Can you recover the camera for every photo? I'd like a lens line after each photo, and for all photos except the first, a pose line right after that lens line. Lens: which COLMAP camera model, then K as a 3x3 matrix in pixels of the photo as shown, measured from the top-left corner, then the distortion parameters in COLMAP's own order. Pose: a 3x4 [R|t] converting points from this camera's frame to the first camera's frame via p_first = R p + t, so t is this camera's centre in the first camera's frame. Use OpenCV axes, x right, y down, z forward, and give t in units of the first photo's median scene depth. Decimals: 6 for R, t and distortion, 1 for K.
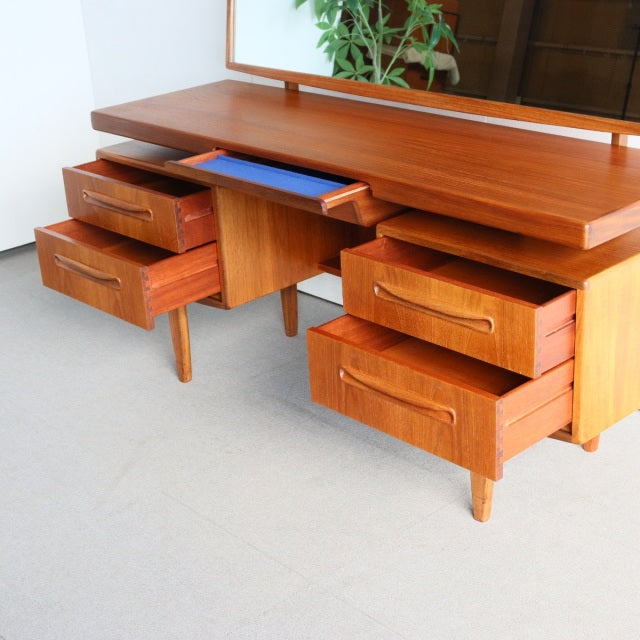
lens RADIAL K [[1179.1, 0, 320.0], [0, 1179.1, 320.0], [0, 0, 1]] dist [-0.056776, -0.102100]
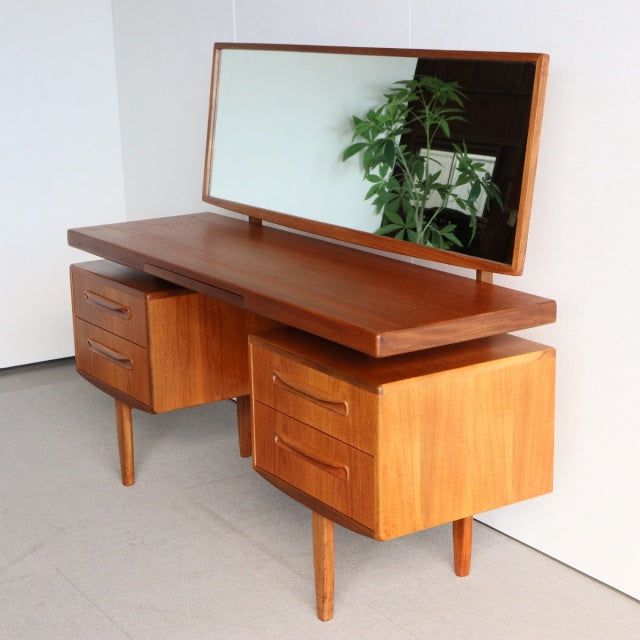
lens RADIAL K [[1323.8, 0, 312.3], [0, 1323.8, 319.9], [0, 0, 1]] dist [0.037685, 0.017758]
pose [[0.982626, 0.076898, -0.168915, 0.247693], [-0.101430, 0.984689, -0.141773, 0.059873], [0.155427, 0.156443, 0.975381, -0.167095]]
